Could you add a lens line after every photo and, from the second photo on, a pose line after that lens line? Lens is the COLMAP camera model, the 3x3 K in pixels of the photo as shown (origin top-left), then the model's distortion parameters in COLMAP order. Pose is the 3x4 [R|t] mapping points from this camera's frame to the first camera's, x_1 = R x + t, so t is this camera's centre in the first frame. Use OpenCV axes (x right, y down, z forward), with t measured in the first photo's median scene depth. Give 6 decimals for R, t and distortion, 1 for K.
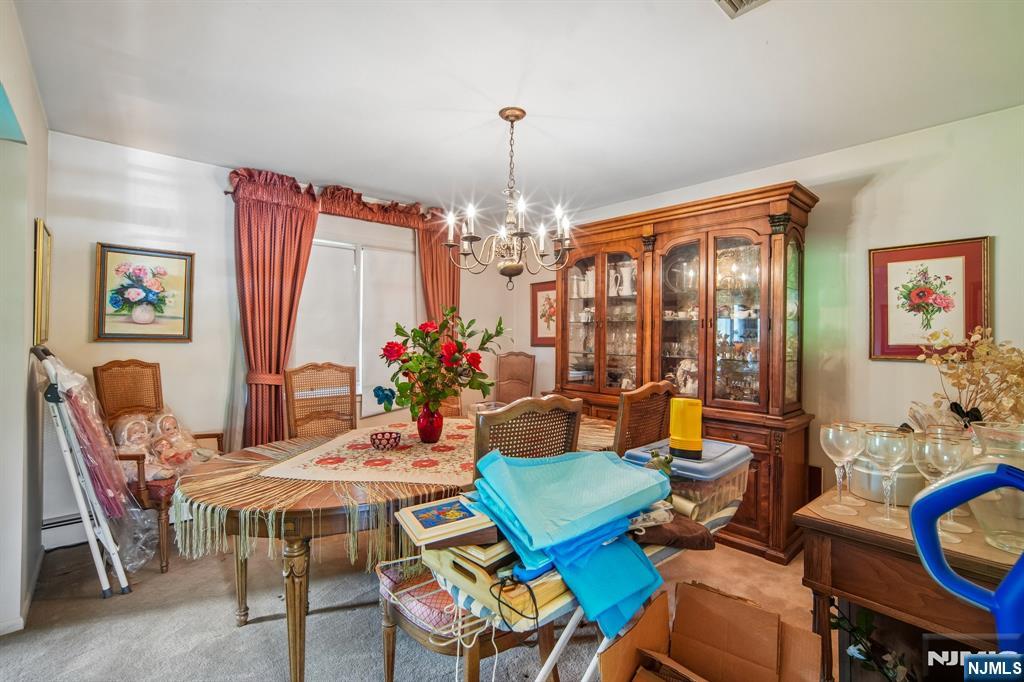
lens RADIAL K [[452.5, 0, 506.6], [0, 452.5, 335.2], [0, 0, 1]] dist [-0.001341, 0.000257]
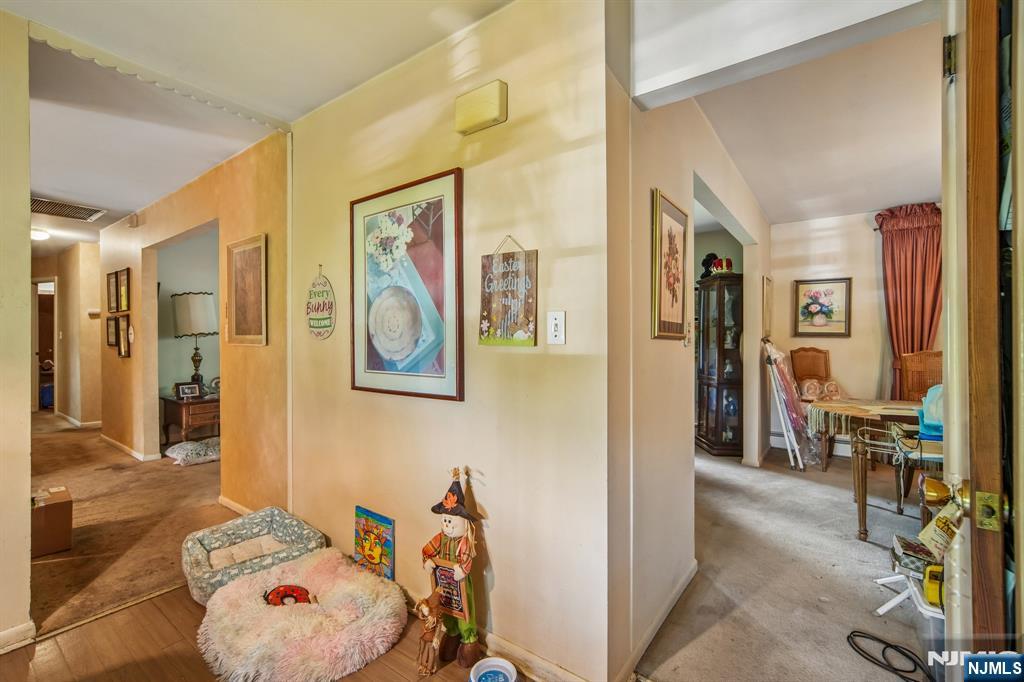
lens RADIAL K [[452.5, 0, 515.3], [0, 452.5, 337.4], [0, 0, 1]] dist [-0.001341, 0.000257]
pose [[0.219410, -0.007199, -0.975606, 0.541118], [-0.000925, 0.999971, -0.007587, 0.028826], [0.975632, 0.002567, 0.219397, -0.419966]]
